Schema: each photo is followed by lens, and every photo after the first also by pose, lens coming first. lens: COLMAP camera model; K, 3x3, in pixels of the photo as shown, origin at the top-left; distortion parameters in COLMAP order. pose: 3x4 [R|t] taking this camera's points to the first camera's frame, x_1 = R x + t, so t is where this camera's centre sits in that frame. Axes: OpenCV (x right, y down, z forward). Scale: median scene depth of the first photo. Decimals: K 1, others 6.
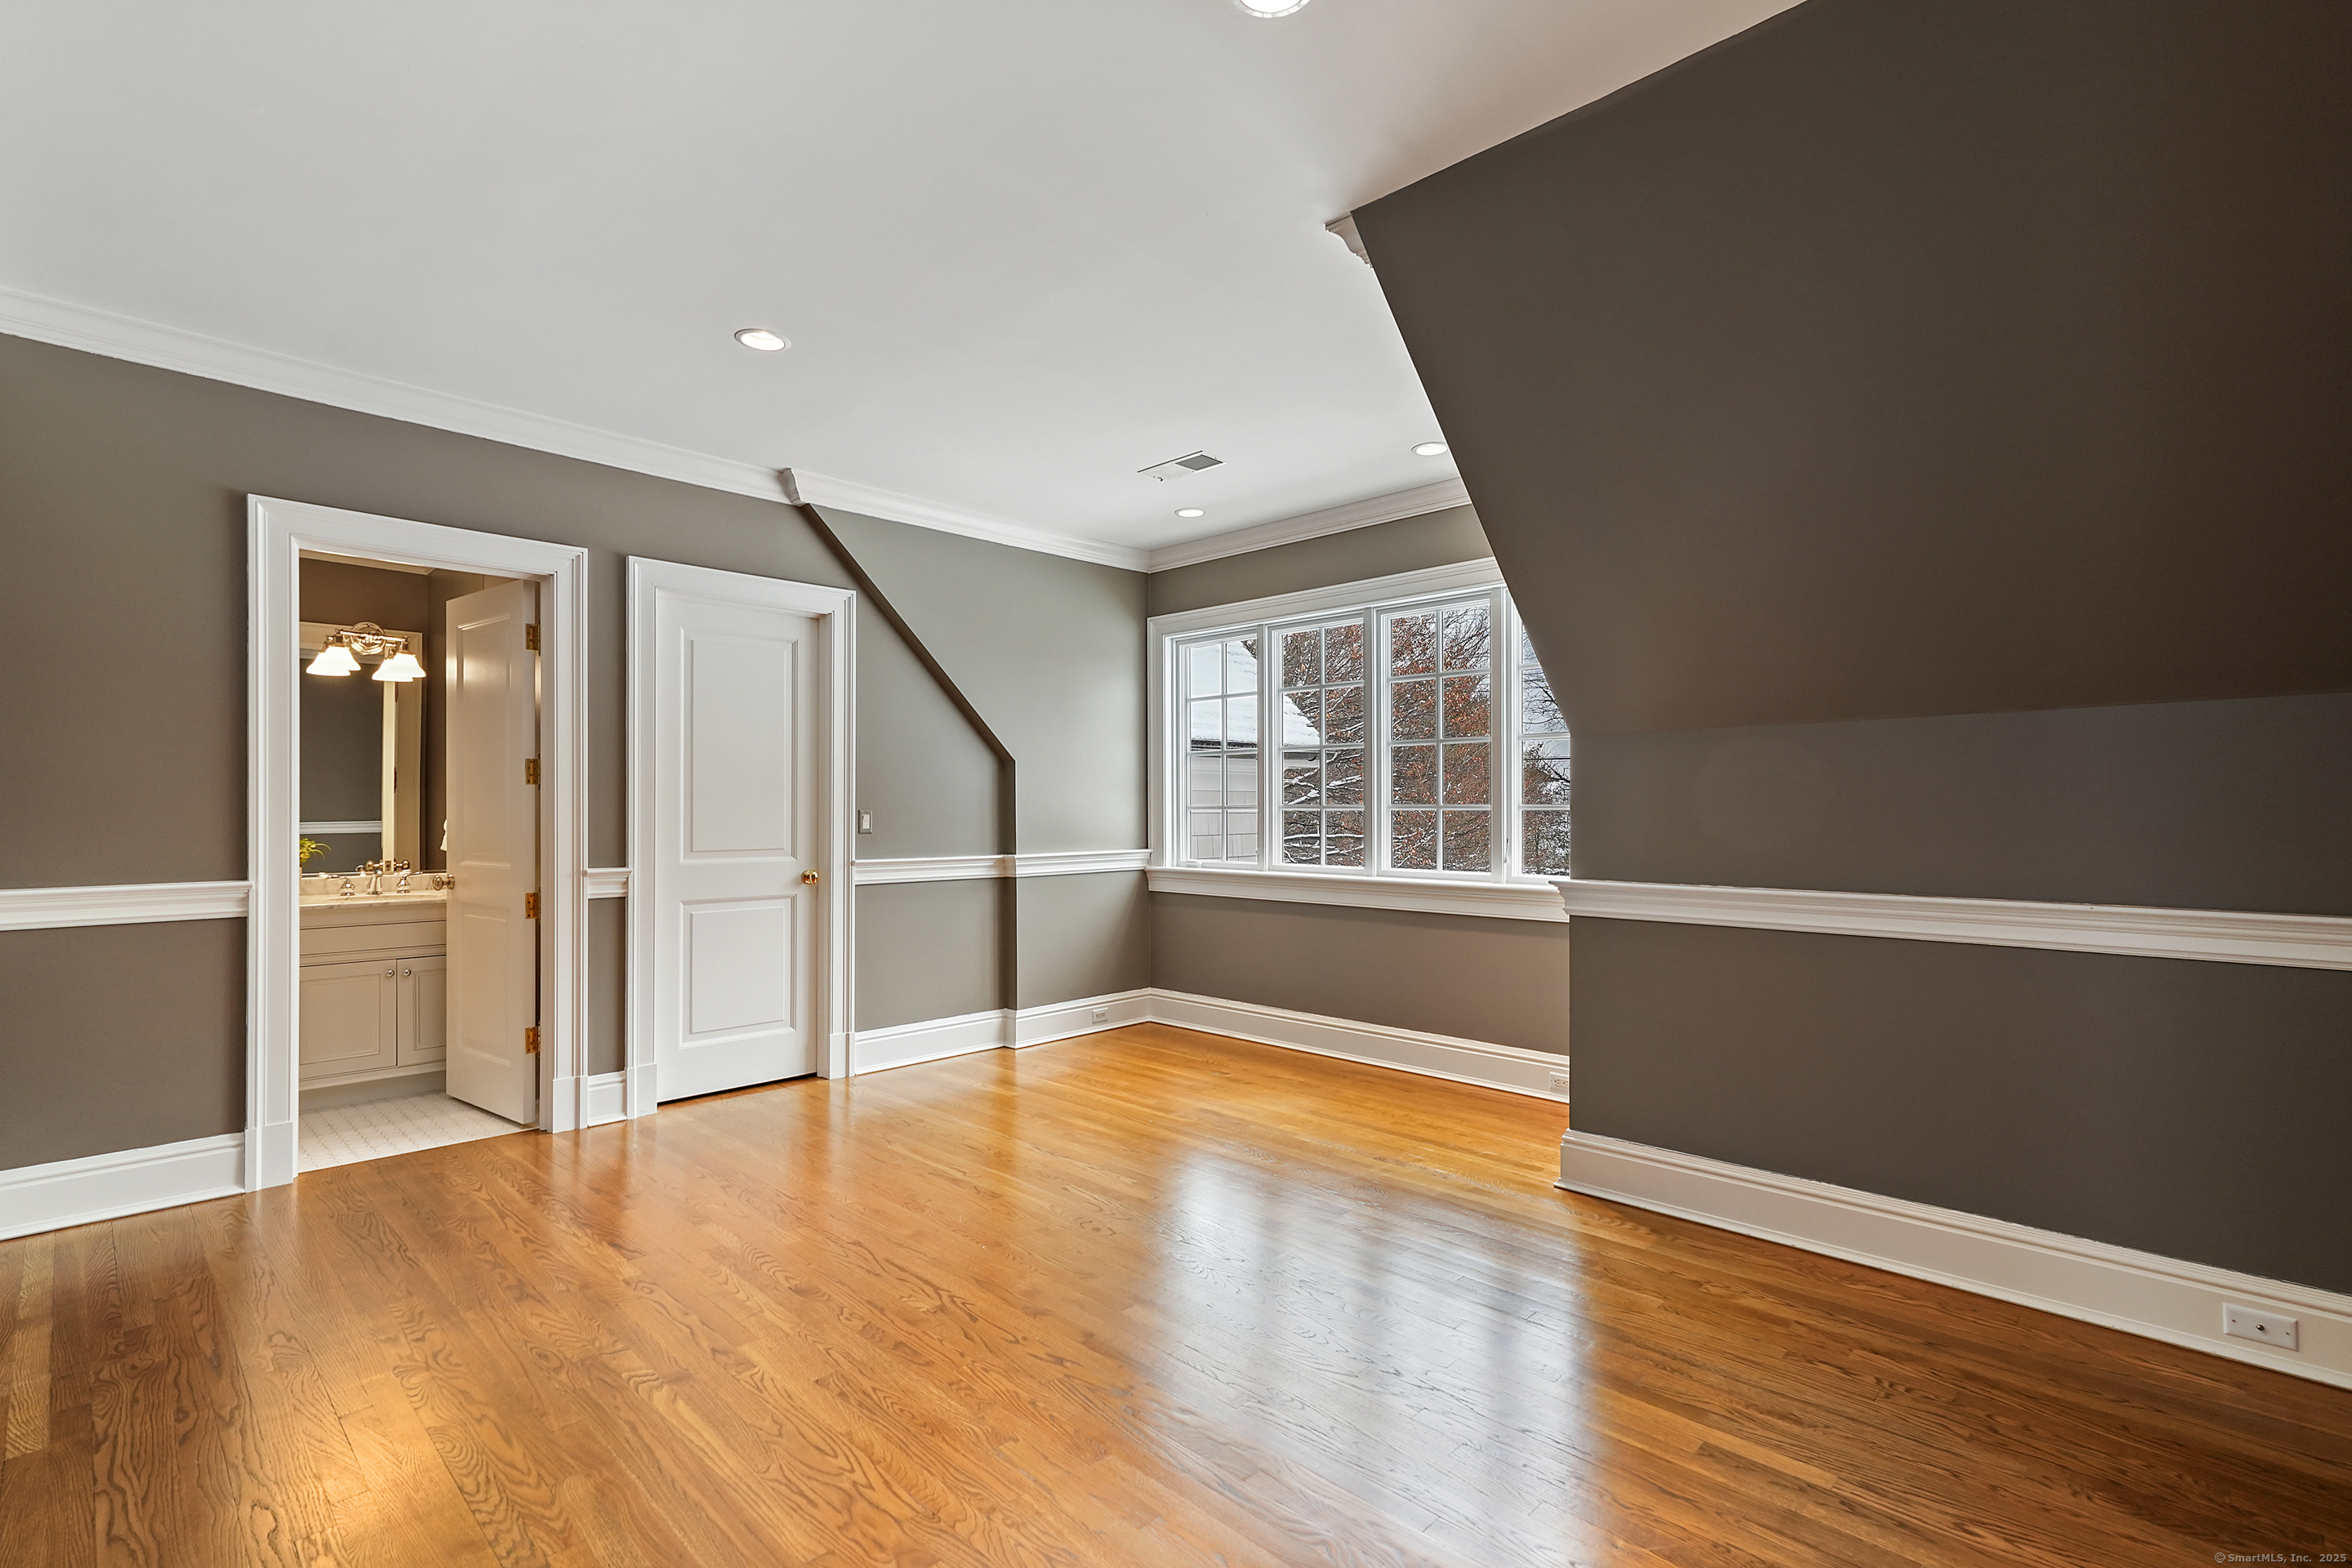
lens RADIAL K [[1061.6, 0, 1165.7], [0, 1061.6, 815.0], [0, 0, 1]] dist [-0.000204, 0.000055]
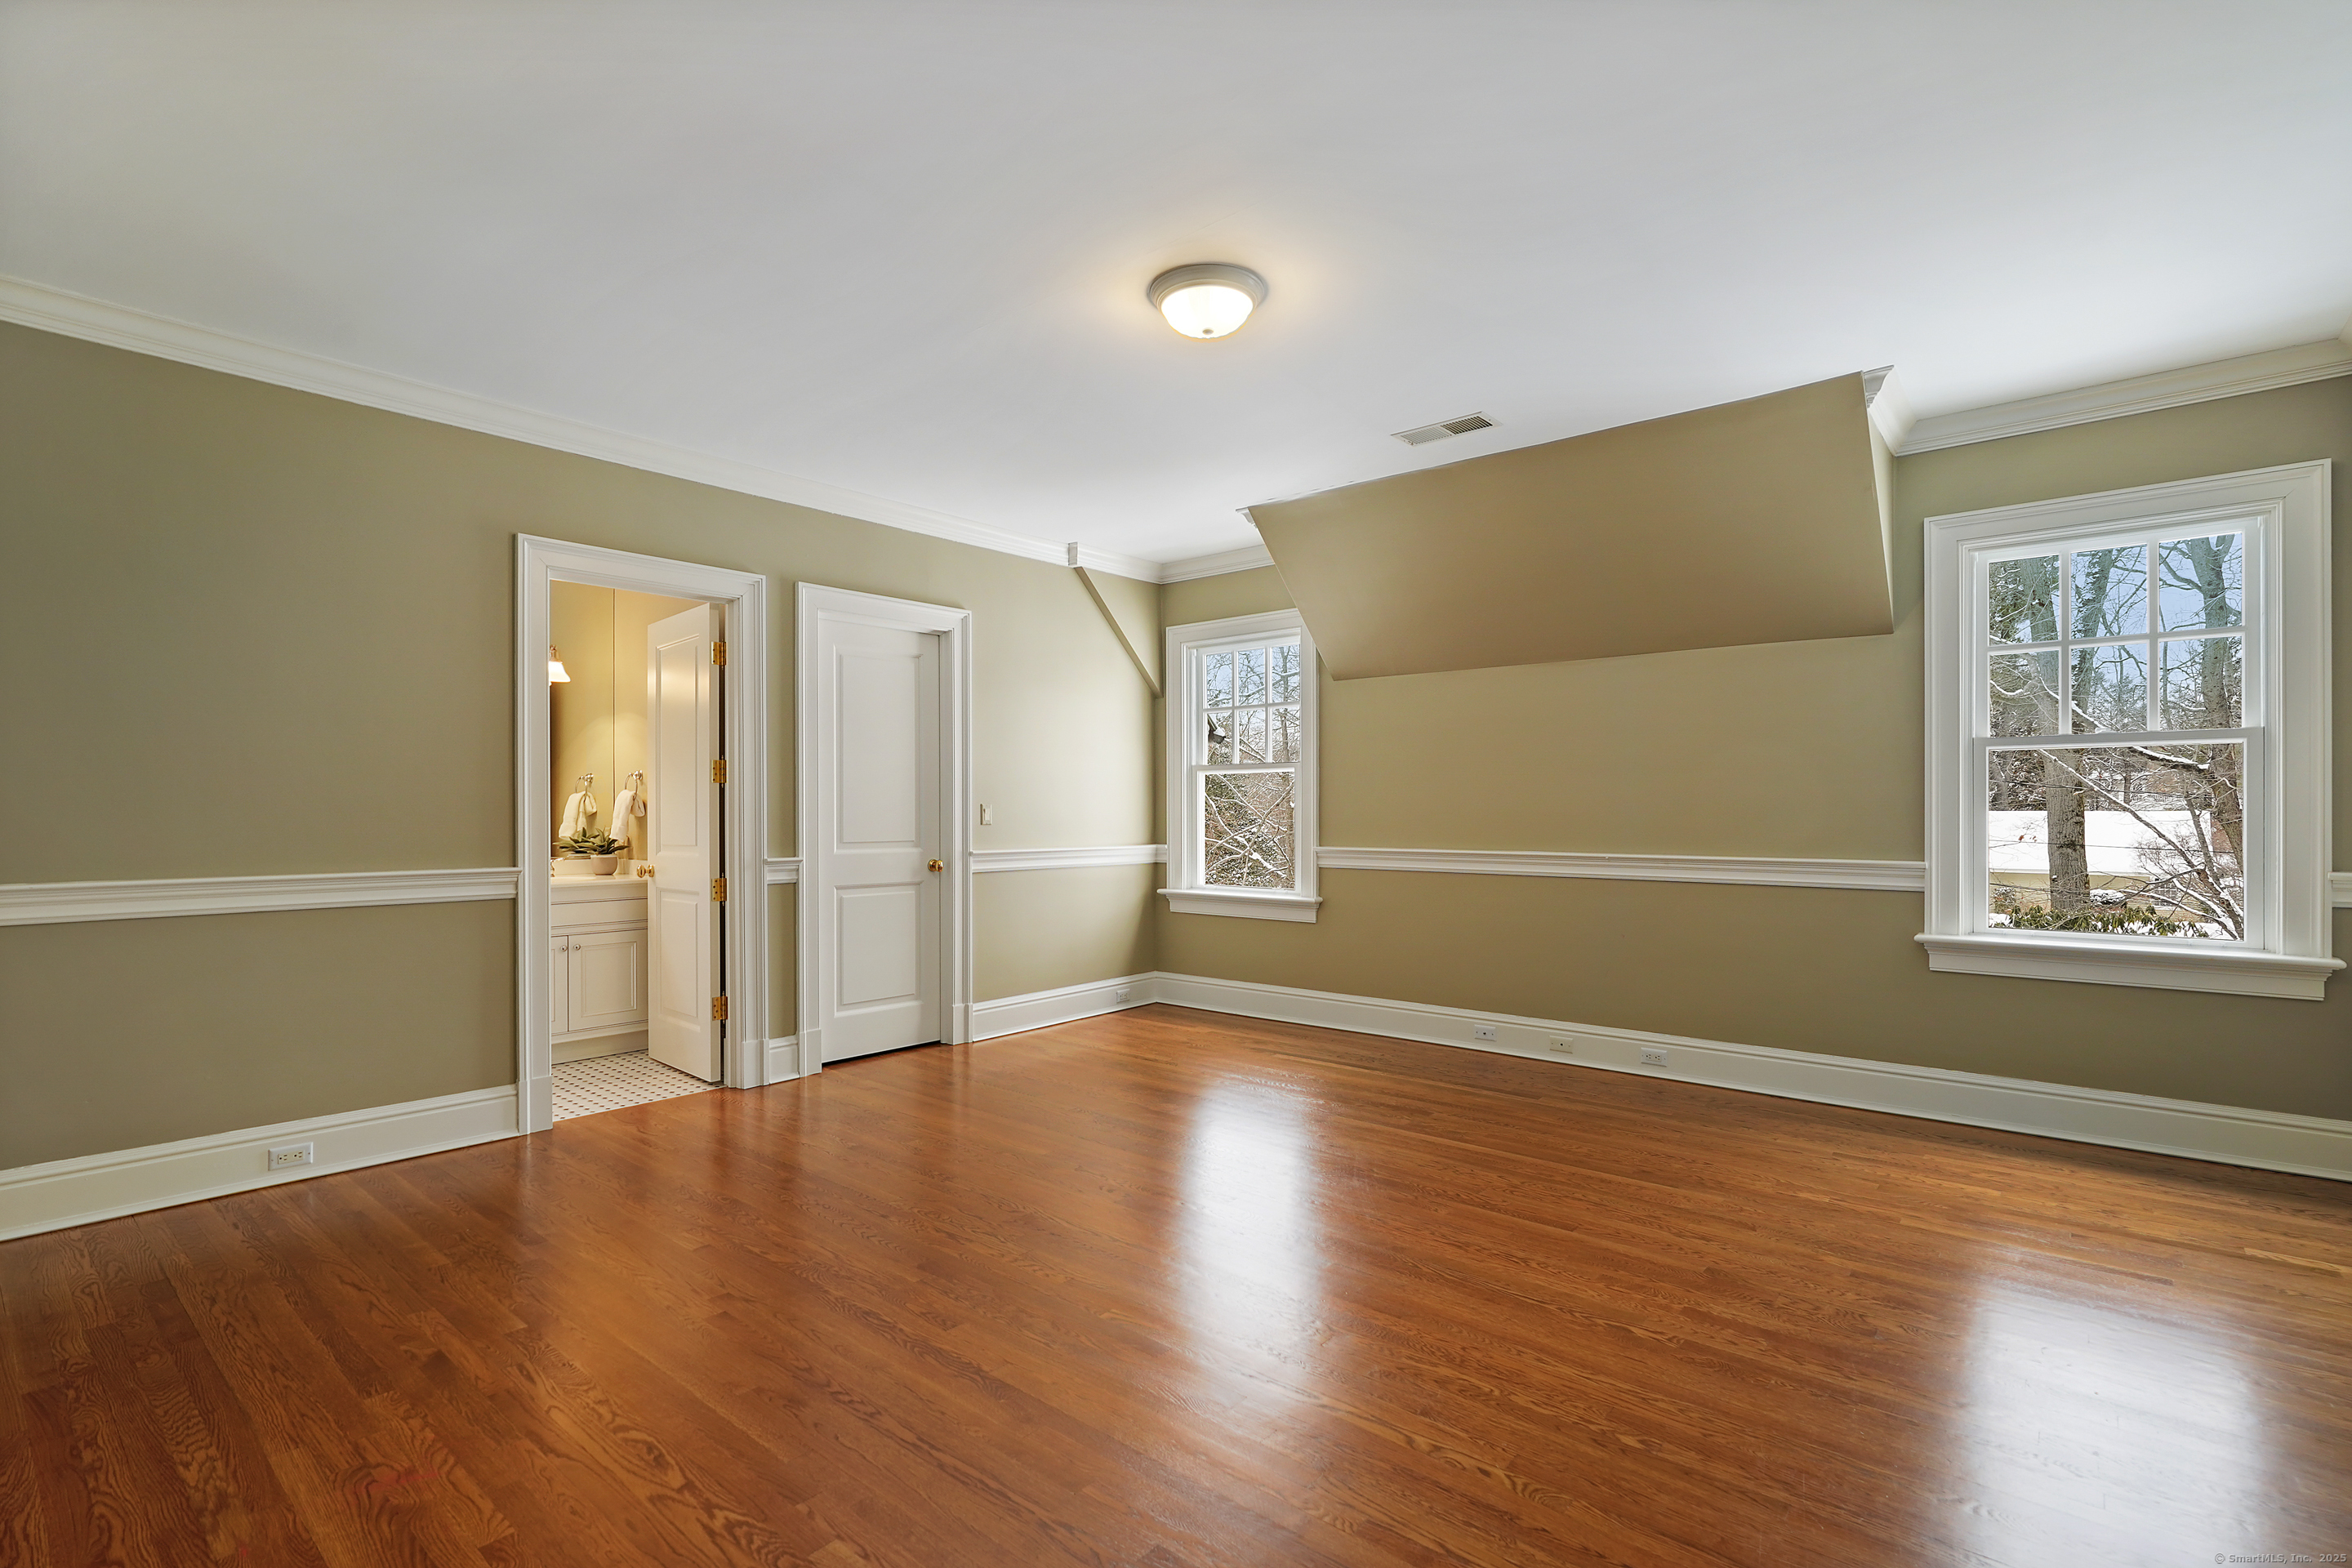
lens RADIAL K [[1084.3, 0, 1180.9], [0, 1084.3, 808.5], [0, 0, 1]] dist [-0.000314, -0.000470]
pose [[0.996000, 0.002846, 0.089309, -0.204076], [-0.002439, 0.999986, -0.004661, 0.002652], [-0.089321, 0.004424, 0.995993, -0.192455]]
